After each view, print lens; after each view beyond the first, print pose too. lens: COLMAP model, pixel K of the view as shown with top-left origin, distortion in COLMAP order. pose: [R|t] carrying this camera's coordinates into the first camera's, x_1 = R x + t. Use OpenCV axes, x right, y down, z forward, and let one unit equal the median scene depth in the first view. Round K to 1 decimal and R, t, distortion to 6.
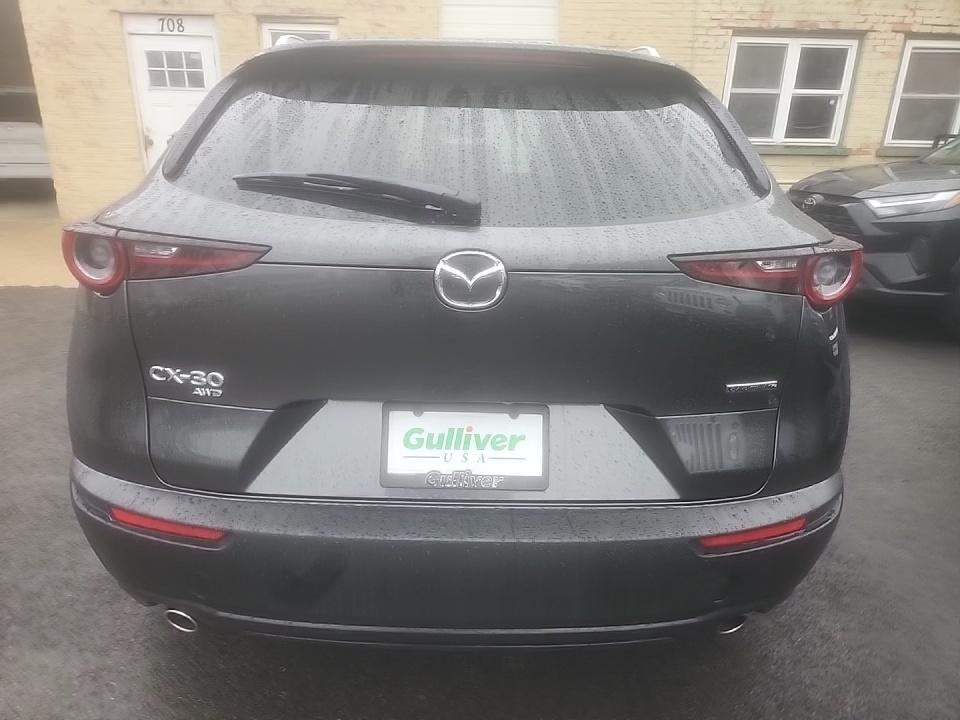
lens RADIAL K [[671.3, 0, 478.4], [0, 671.3, 357.6], [0, 0, 1]] dist [0.041759, -0.000677]
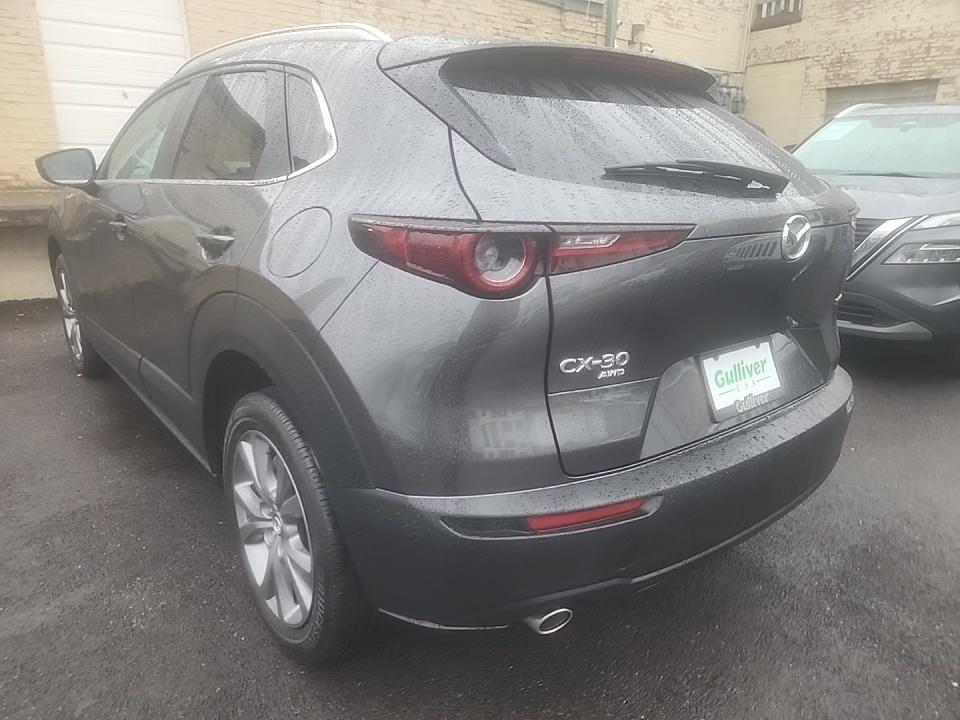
lens RADIAL K [[671.3, 0, 480.1], [0, 671.3, 360.7], [0, 0, 1]] dist [0.041759, -0.000677]
pose [[0.785880, -0.194203, 0.587092, -1.141021], [0.201213, 0.978048, 0.054183, -0.064087], [-0.584727, 0.075549, 0.807705, 0.267299]]
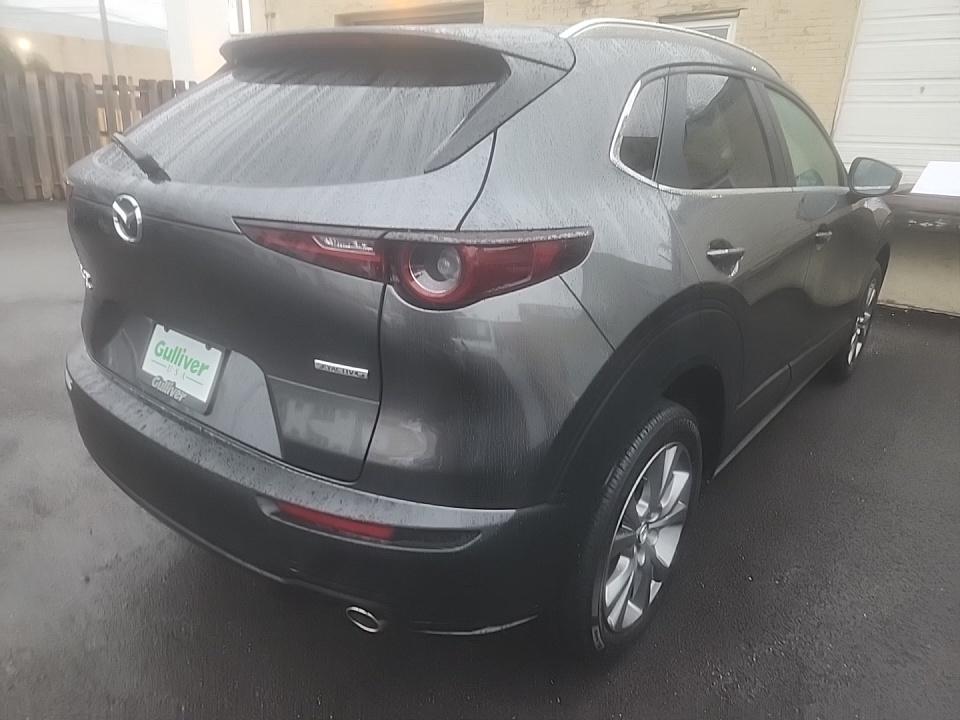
lens RADIAL K [[671.3, 0, 477.2], [0, 671.3, 366.0], [0, 0, 1]] dist [0.041759, -0.000677]
pose [[0.756696, 0.222132, -0.614873, 1.154711], [-0.218943, 0.972301, 0.081815, -0.083642], [0.616016, 0.072713, 0.784371, 0.365390]]
